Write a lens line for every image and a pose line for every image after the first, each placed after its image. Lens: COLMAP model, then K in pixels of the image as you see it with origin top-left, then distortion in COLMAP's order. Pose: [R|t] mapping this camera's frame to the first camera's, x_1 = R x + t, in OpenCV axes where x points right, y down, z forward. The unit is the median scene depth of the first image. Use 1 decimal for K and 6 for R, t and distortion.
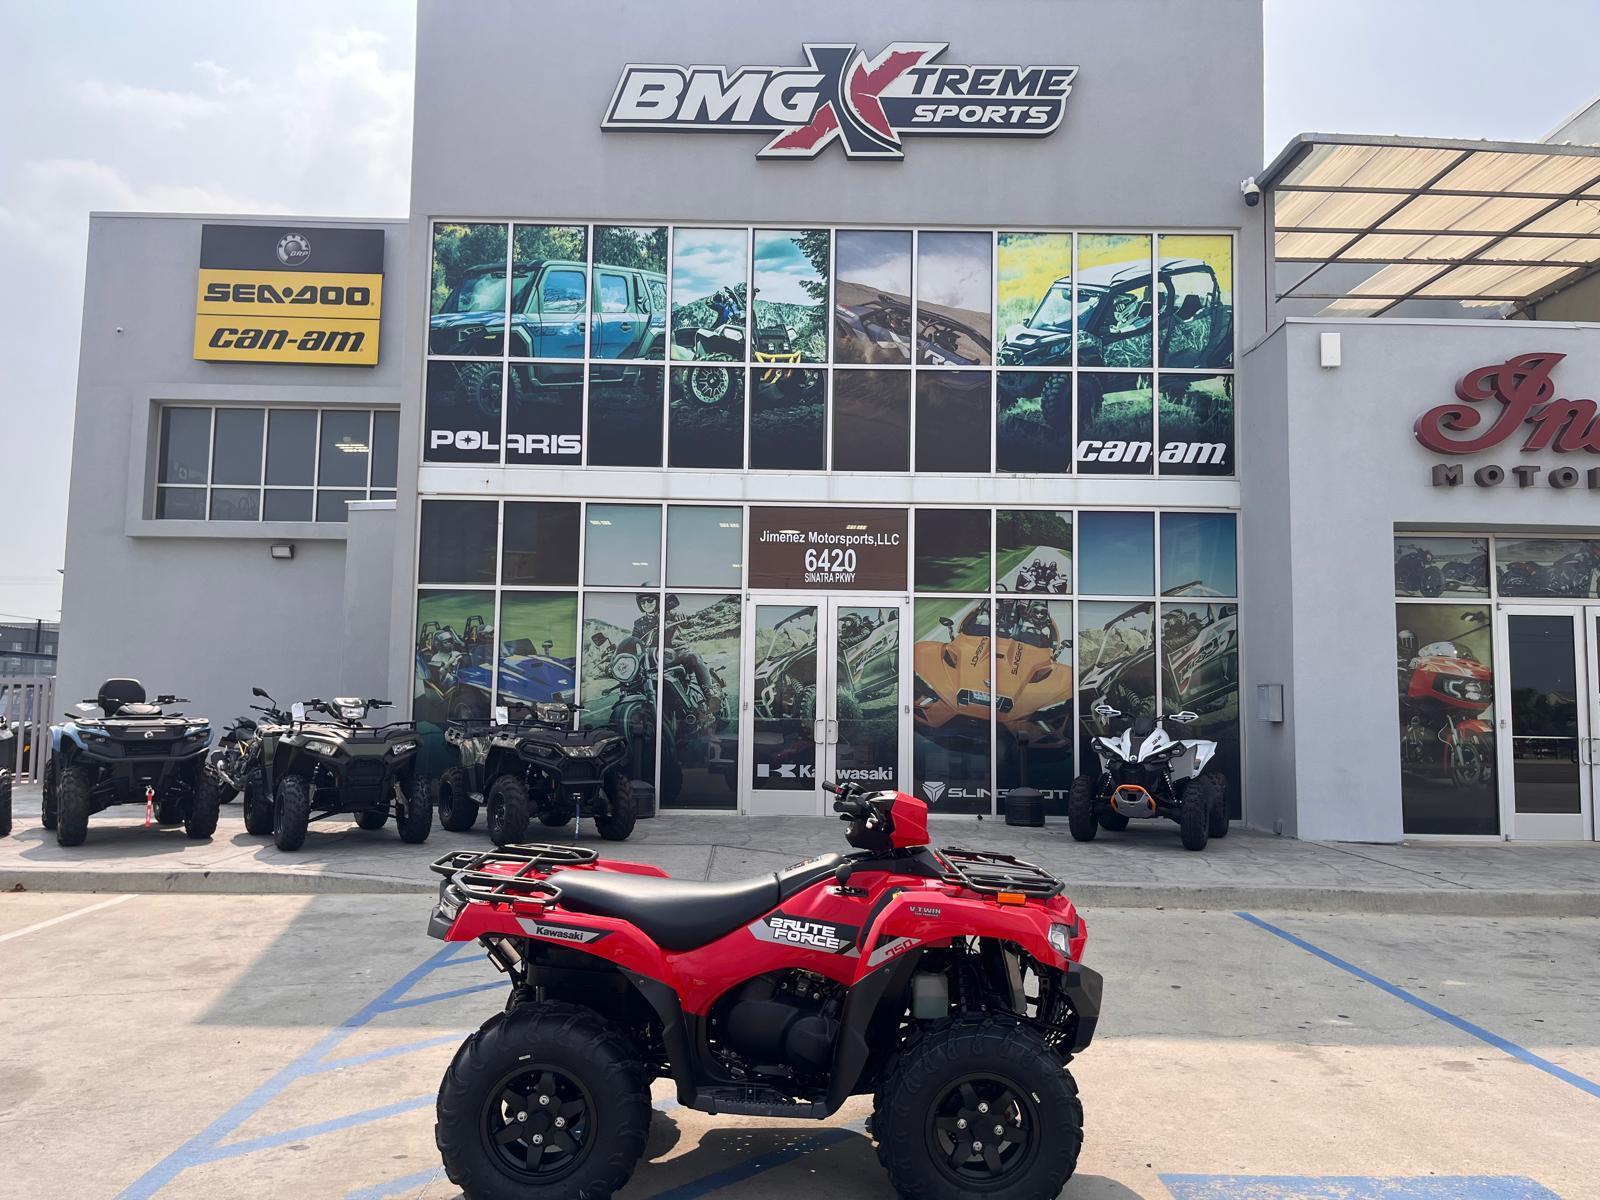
lens RADIAL K [[1237.2, 0, 784.4], [0, 1237.2, 598.6], [0, 0, 1]] dist [0.070066, -0.101625]
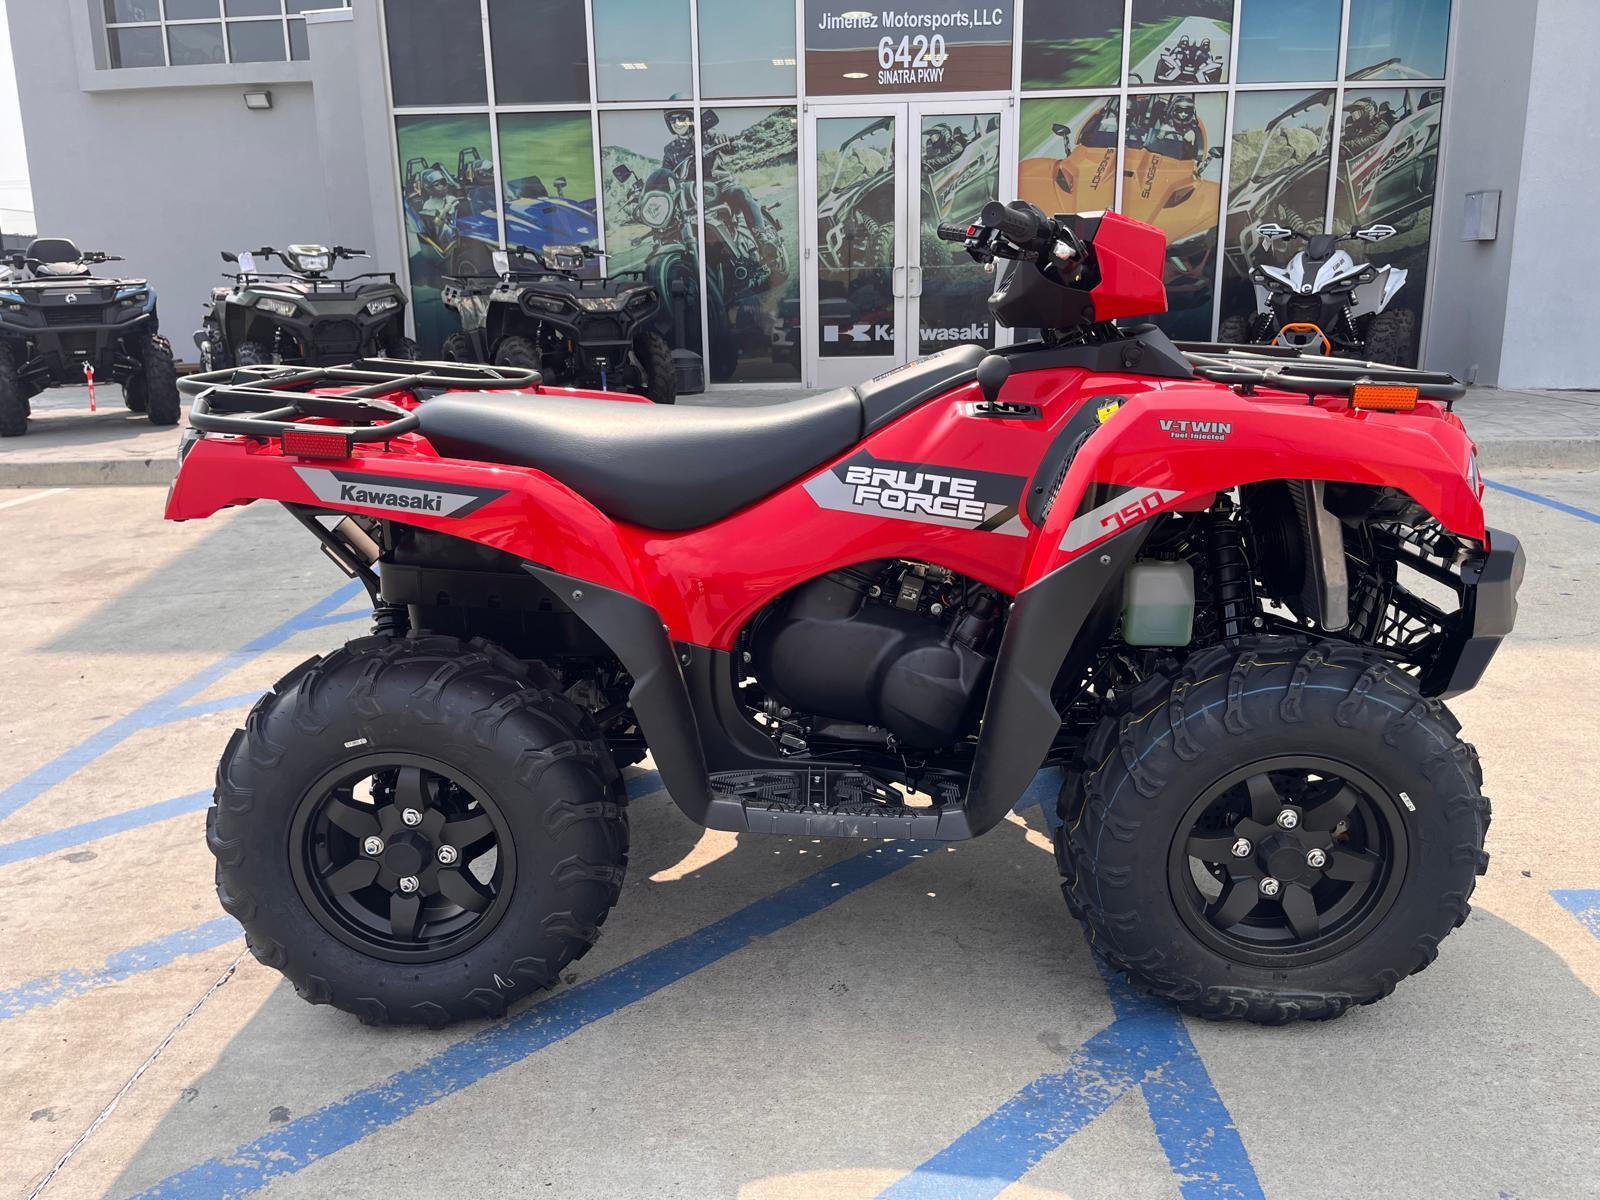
lens RADIAL K [[1237.2, 0, 791.9], [0, 1237.2, 603.2], [0, 0, 1]] dist [0.070066, -0.101625]
pose [[0.998301, -0.021600, -0.054125, -0.002663], [0.037706, 0.947572, 0.317310, 0.054145], [0.044433, -0.318812, 0.946776, 0.183056]]
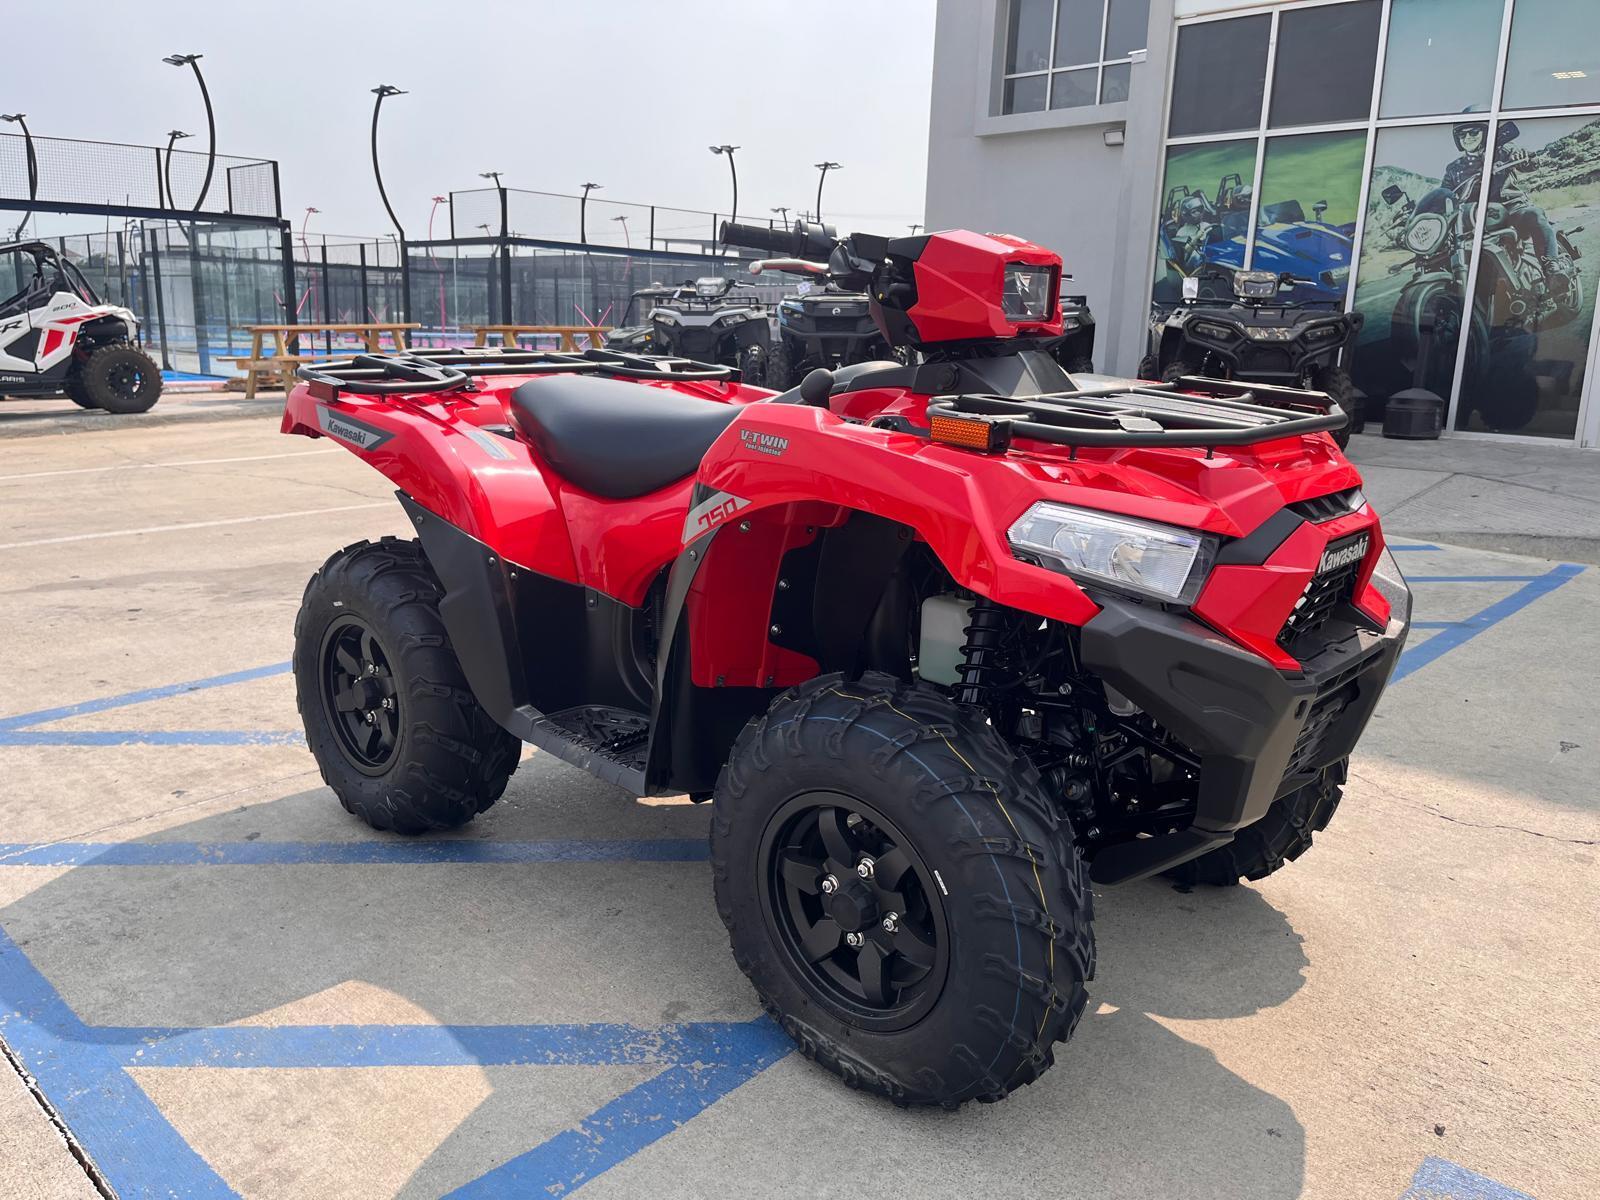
lens RADIAL K [[1237.2, 0, 756.2], [0, 1237.2, 588.6], [0, 0, 1]] dist [0.070066, -0.101625]
pose [[0.718706, 0.152977, -0.678277, 0.141693], [0.039244, 0.965017, 0.259232, 0.061427], [0.694205, -0.212930, 0.687561, 0.223870]]
